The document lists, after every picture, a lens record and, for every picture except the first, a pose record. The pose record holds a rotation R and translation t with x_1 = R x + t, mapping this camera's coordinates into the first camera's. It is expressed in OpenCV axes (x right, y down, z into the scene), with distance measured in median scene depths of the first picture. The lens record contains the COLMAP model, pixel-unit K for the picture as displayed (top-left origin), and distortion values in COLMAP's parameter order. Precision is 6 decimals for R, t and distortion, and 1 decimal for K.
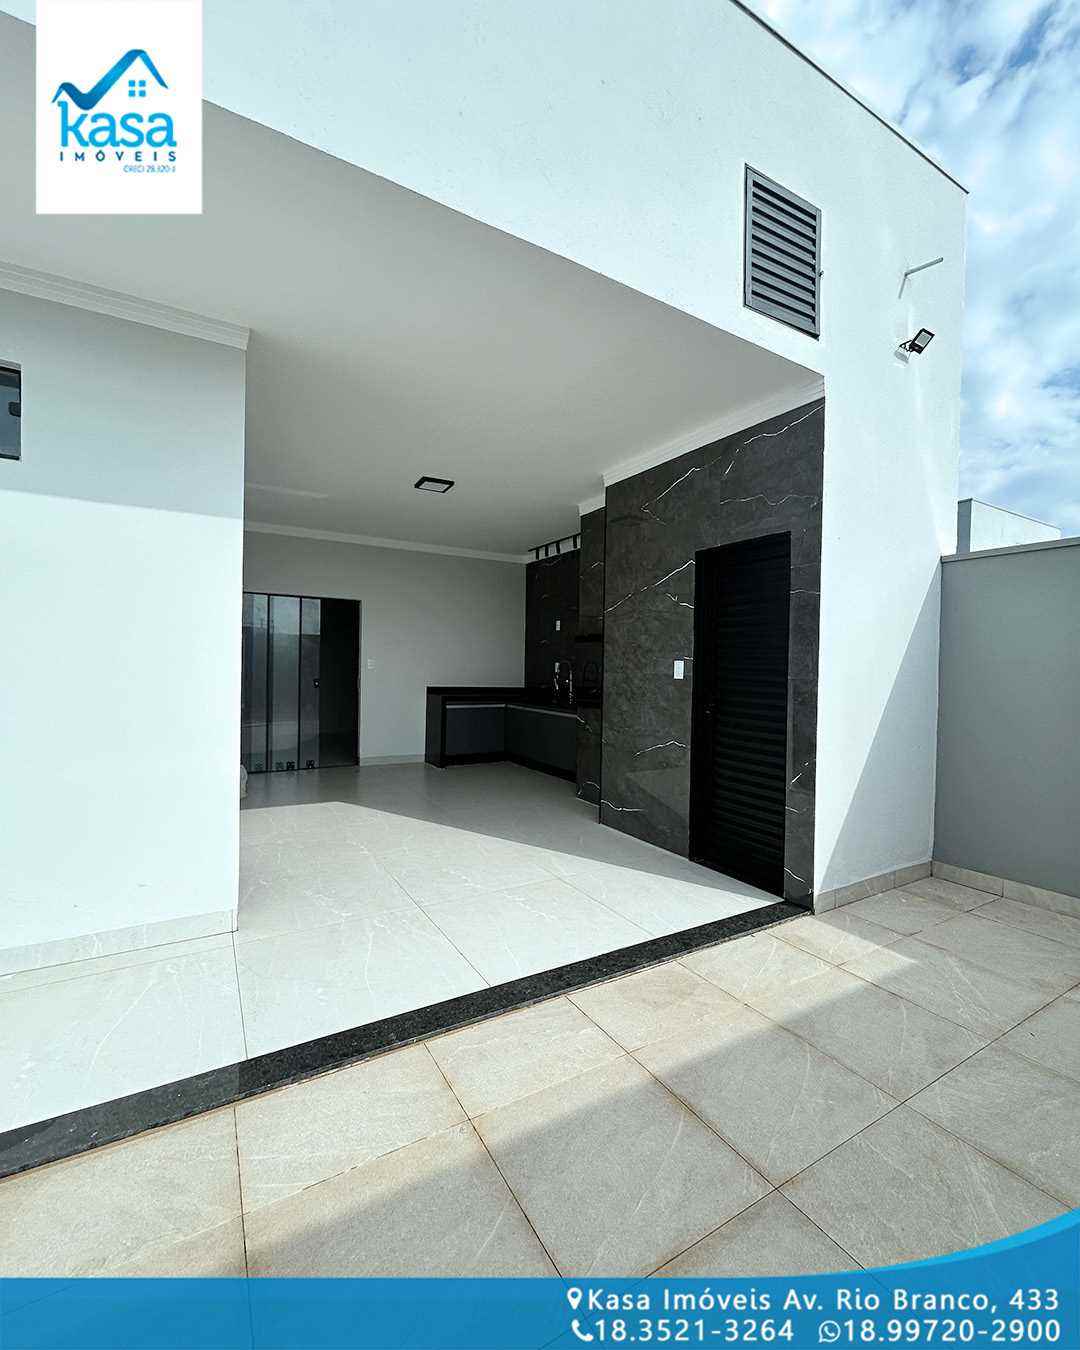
lens RADIAL K [[582.4, 0, 536.6], [0, 582.4, 675.2], [0, 0, 1]] dist [0.000108, 0.000585]
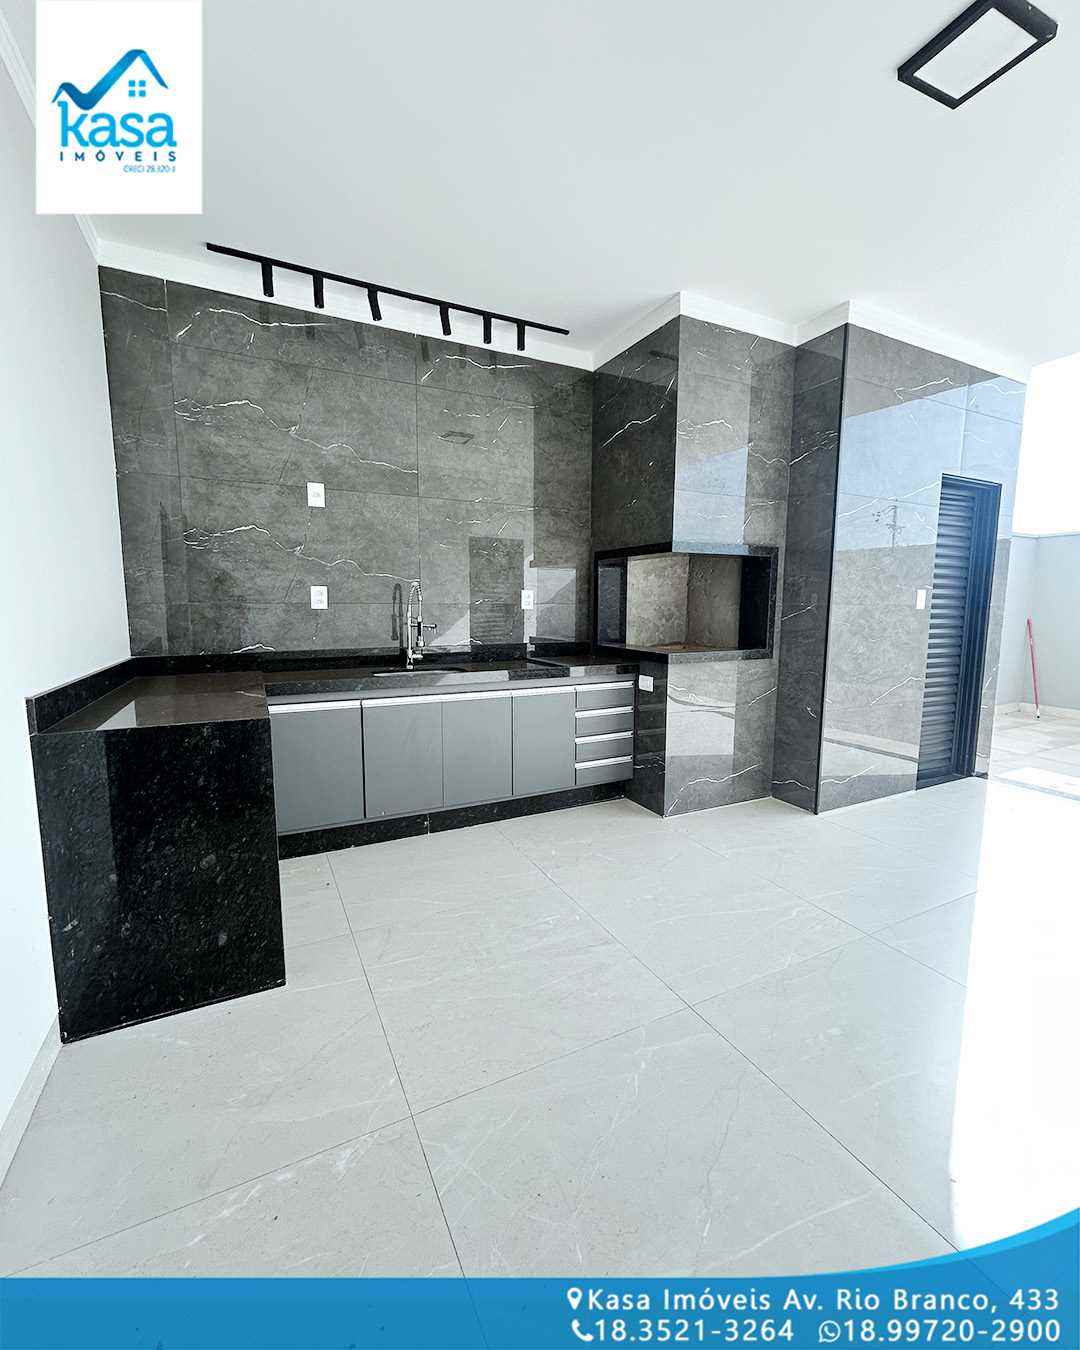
lens RADIAL K [[582.4, 0, 542.6], [0, 582.4, 669.0], [0, 0, 1]] dist [0.000108, 0.000585]
pose [[0.054116, -0.127400, 0.990374, -0.495028], [0.012979, 0.991833, 0.126878, -0.017087], [-0.998450, 0.005988, 0.055327, 1.065065]]
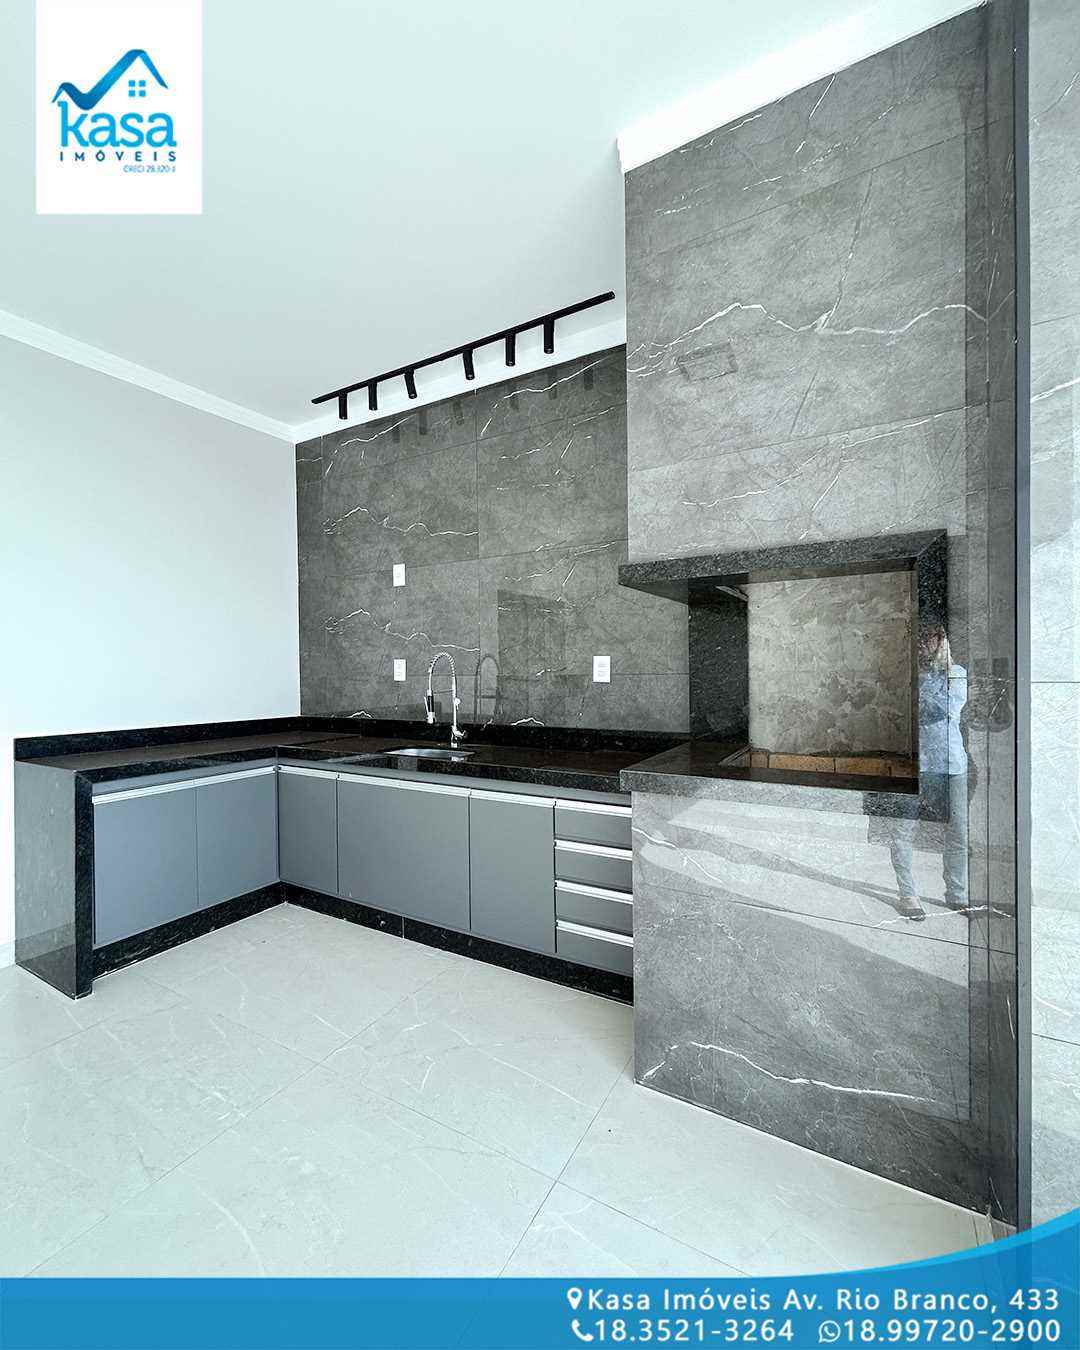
lens RADIAL K [[582.4, 0, 536.2], [0, 582.4, 669.3], [0, 0, 1]] dist [0.000108, 0.000585]
pose [[0.867971, -0.026485, 0.495908, -0.123122], [0.031868, 0.999489, -0.002398, -0.012049], [-0.495592, 0.017885, 0.868372, 0.735212]]
